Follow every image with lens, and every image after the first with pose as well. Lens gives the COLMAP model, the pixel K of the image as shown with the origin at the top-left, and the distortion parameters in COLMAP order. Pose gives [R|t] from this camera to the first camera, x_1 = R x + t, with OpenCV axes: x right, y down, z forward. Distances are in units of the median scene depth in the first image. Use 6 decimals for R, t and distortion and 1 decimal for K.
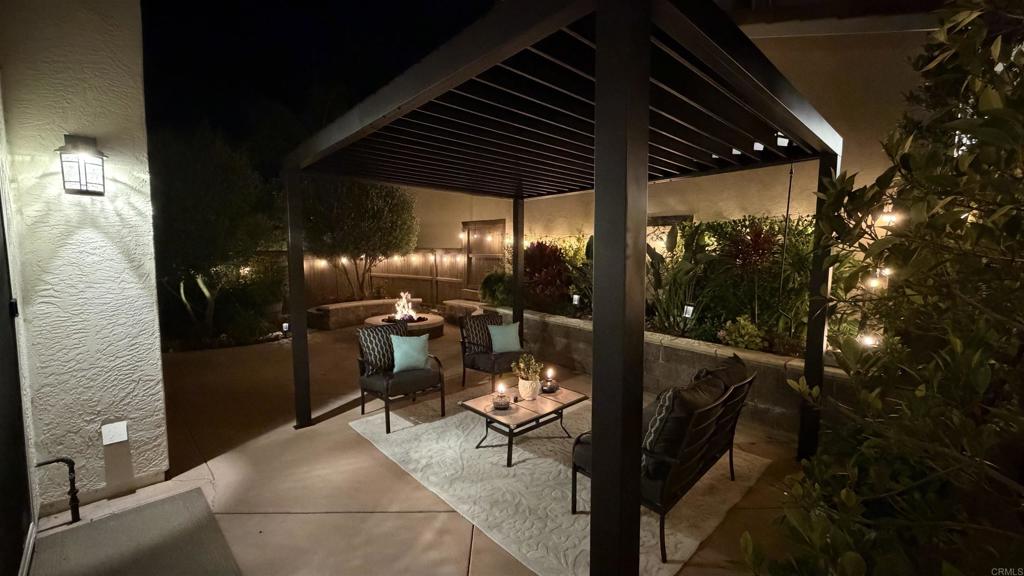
lens RADIAL K [[405.7, 0, 515.0], [0, 405.7, 282.6], [0, 0, 1]] dist [0.003394, 0.000173]
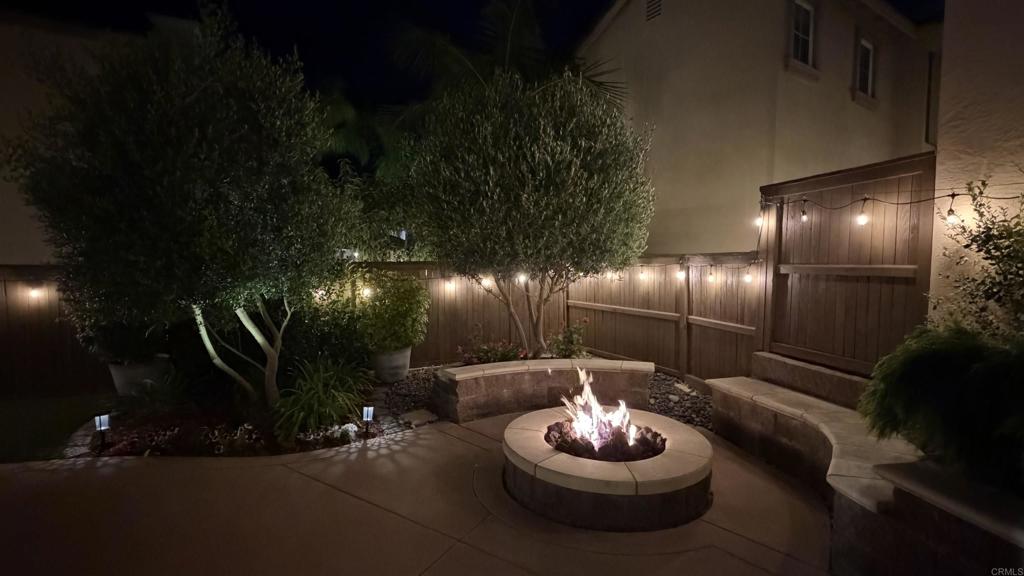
lens RADIAL K [[466.5, 0, 508.5], [0, 466.5, 290.8], [0, 0, 1]] dist [-0.005925, 0.000254]
pose [[0.855047, 0.024080, -0.517990, -0.134306], [-0.035918, 0.999272, -0.012837, -0.040162], [0.517304, 0.029582, 0.855290, 0.620220]]
